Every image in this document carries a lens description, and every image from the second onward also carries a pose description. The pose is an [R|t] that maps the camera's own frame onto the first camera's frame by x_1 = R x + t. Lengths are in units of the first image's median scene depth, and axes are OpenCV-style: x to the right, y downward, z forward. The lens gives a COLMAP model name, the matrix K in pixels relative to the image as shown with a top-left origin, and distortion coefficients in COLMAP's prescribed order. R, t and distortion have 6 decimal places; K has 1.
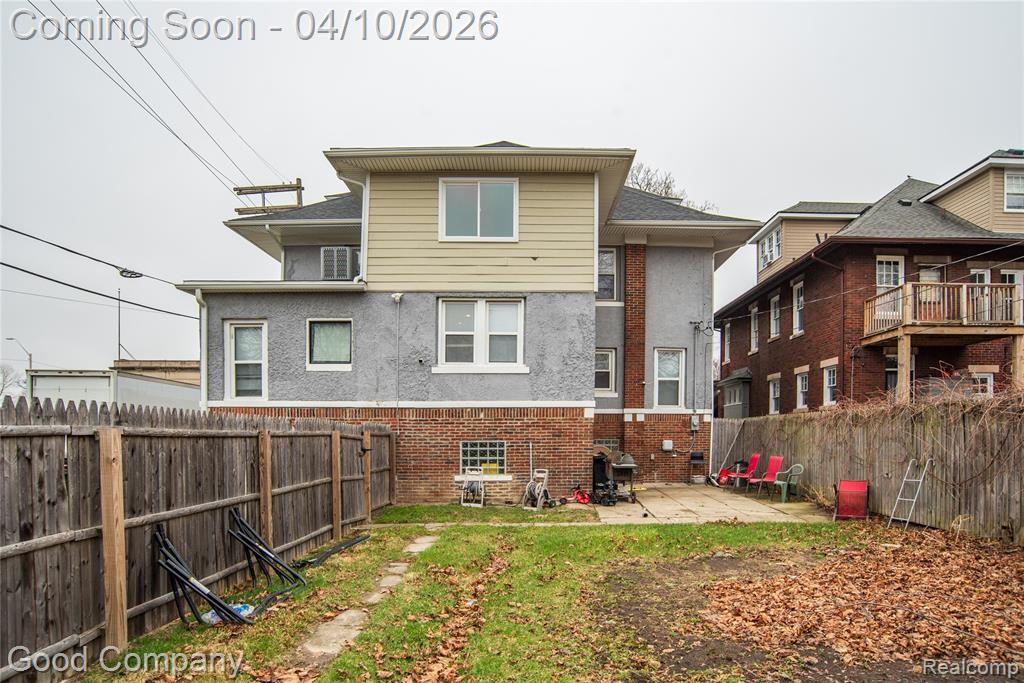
lens RADIAL K [[628.0, 0, 512.0], [0, 628.0, 341.5], [0, 0, 1]] dist [-0.087606, 0.002397]
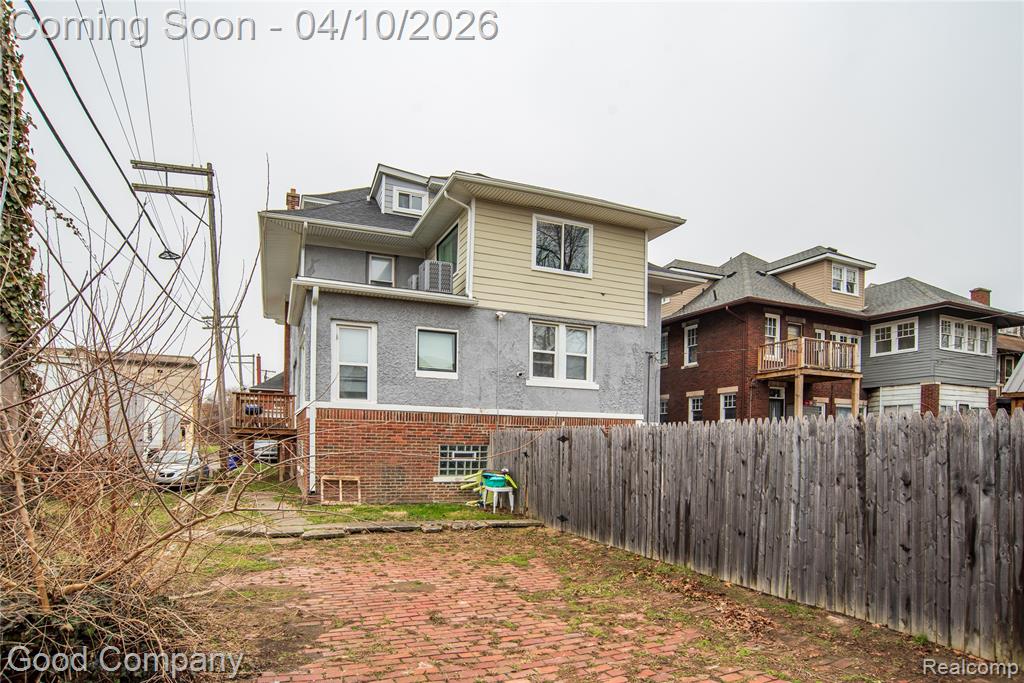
lens RADIAL K [[592.9, 0, 512.0], [0, 592.9, 341.5], [0, 0, 1]] dist [-0.108377, 0.000107]
pose [[0.920442, 0.082174, 0.382144, -0.554577], [-0.076225, 0.996618, -0.030711, 0.006174], [-0.383375, -0.000861, 0.923592, 0.021486]]
